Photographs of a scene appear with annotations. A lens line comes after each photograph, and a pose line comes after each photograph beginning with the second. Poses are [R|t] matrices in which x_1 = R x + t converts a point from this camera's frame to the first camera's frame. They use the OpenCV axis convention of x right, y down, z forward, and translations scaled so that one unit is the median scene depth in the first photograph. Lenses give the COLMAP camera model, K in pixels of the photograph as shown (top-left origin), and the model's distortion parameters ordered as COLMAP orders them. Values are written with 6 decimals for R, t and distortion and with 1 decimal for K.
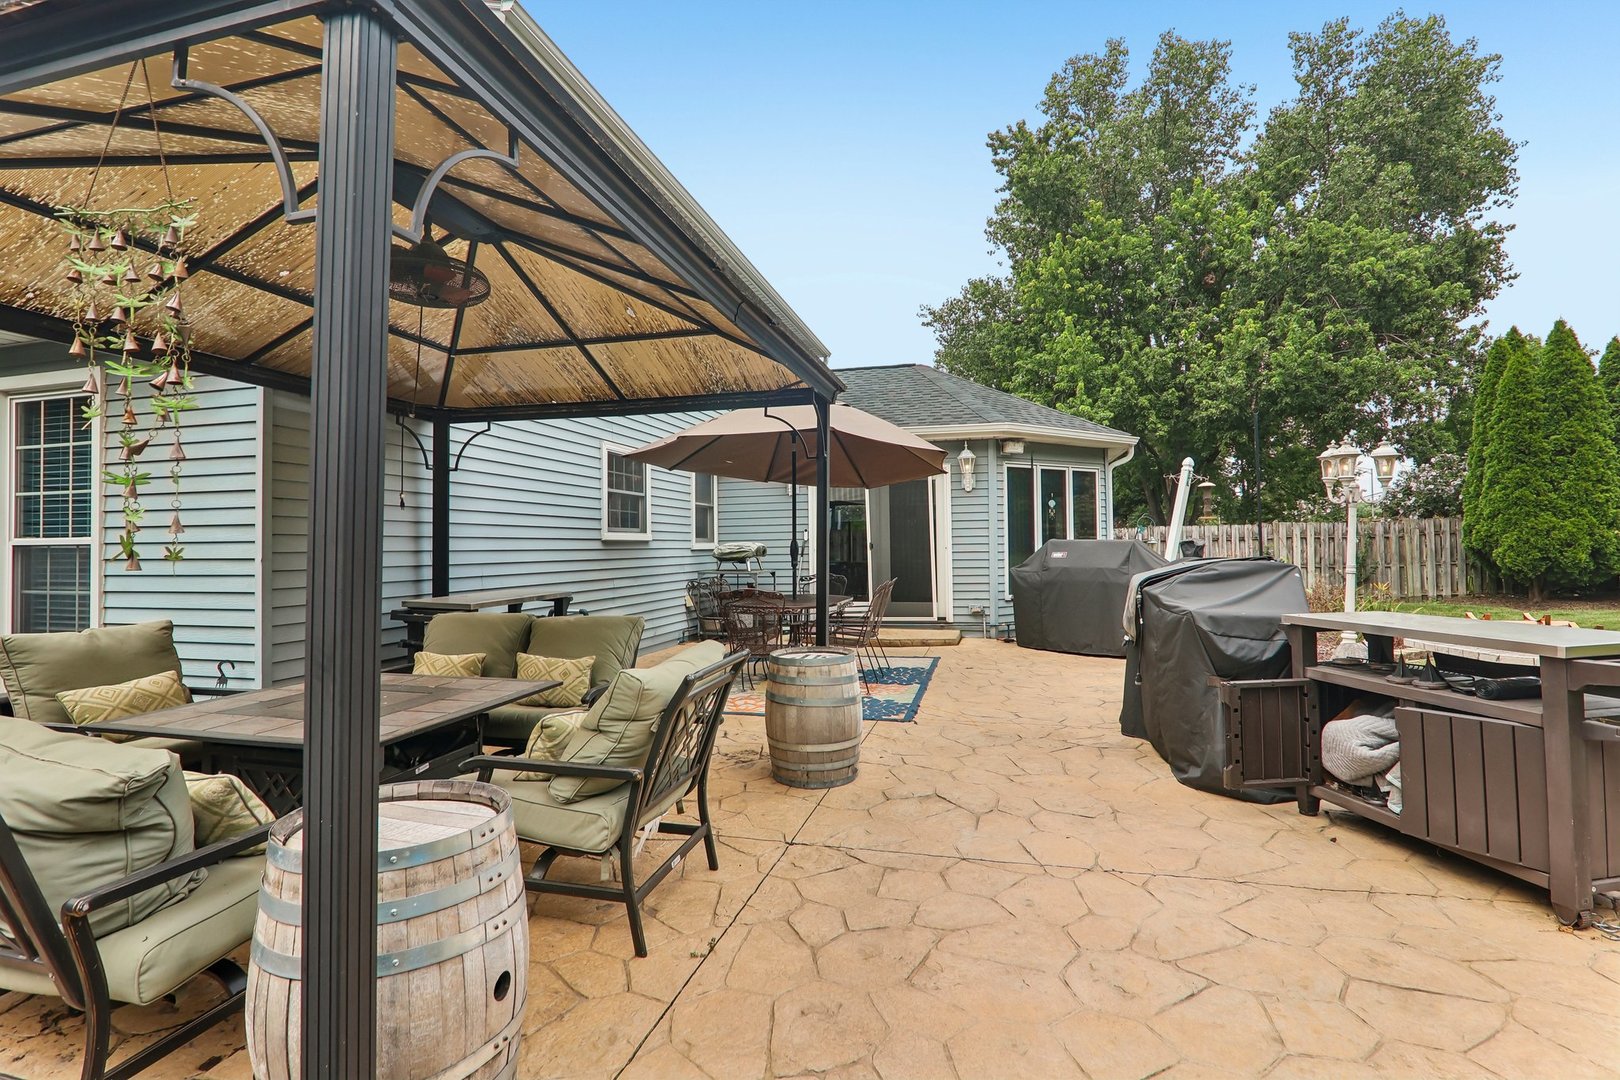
lens RADIAL K [[744.1, 0, 794.8], [0, 744.1, 534.0], [0, 0, 1]] dist [-0.016502, -0.000368]
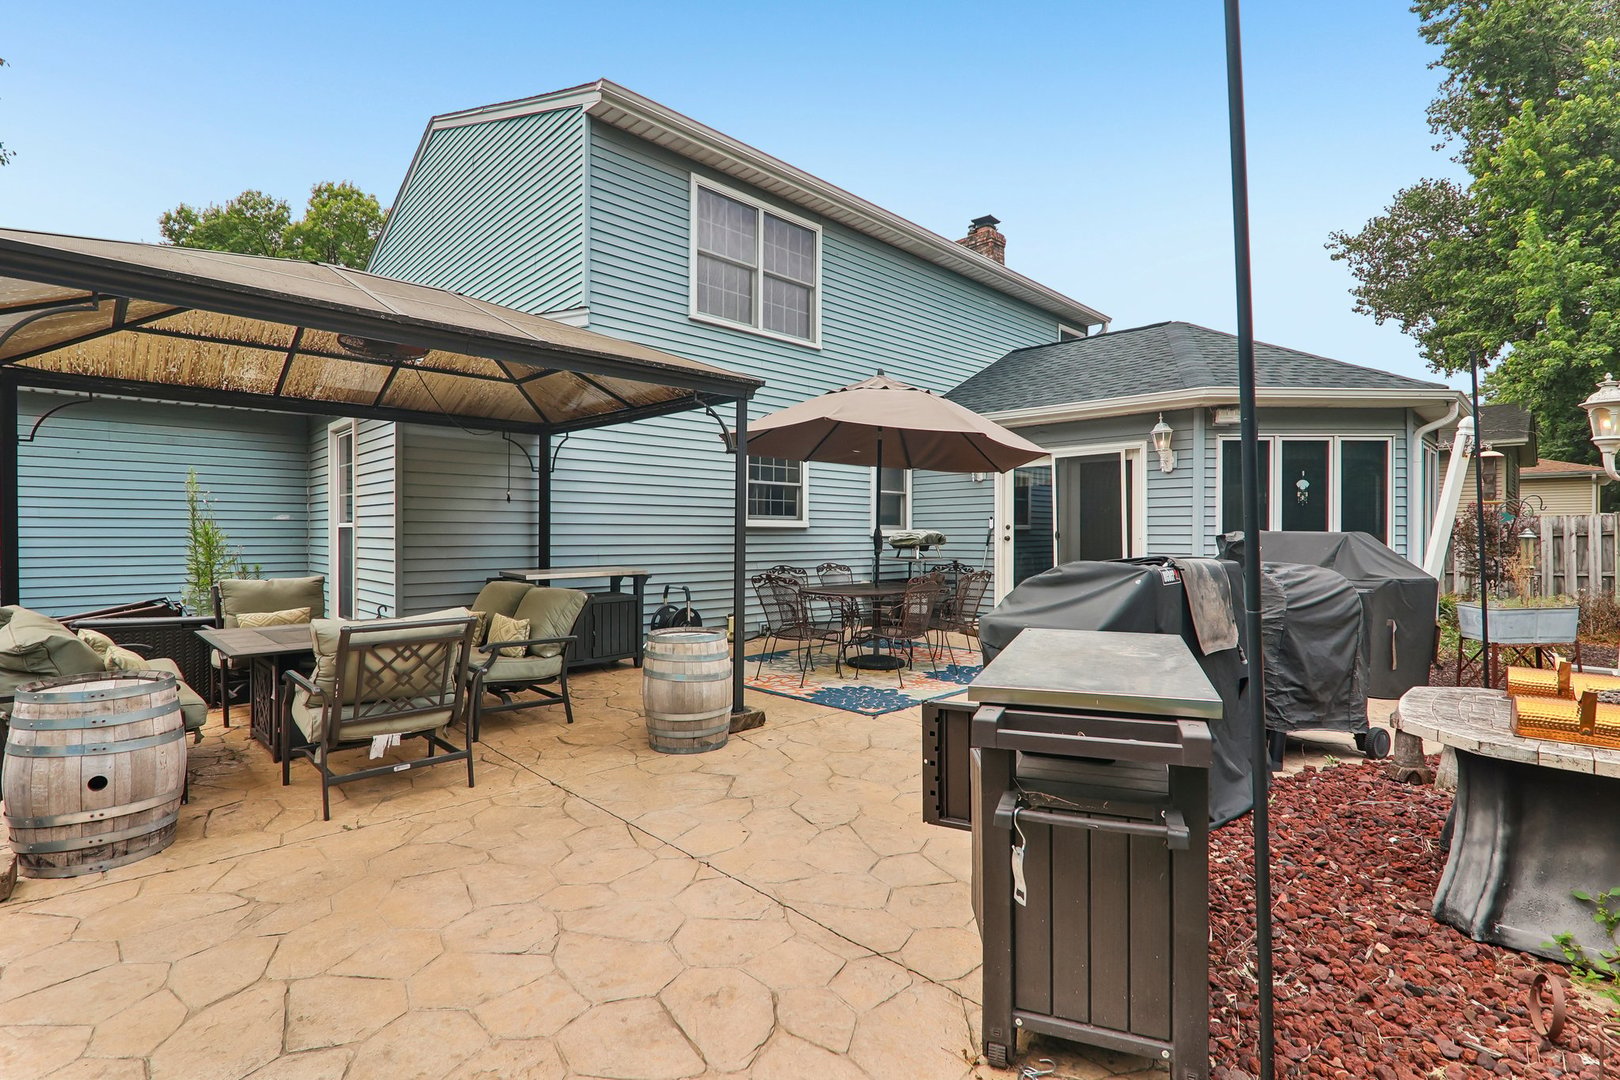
lens RADIAL K [[744.1, 0, 791.8], [0, 744.1, 537.8], [0, 0, 1]] dist [-0.016502, -0.000368]
pose [[0.854569, 0.016557, -0.519074, 0.310716], [-0.003277, 0.999644, 0.026491, -0.004011], [0.519328, -0.020937, 0.854319, 0.062197]]
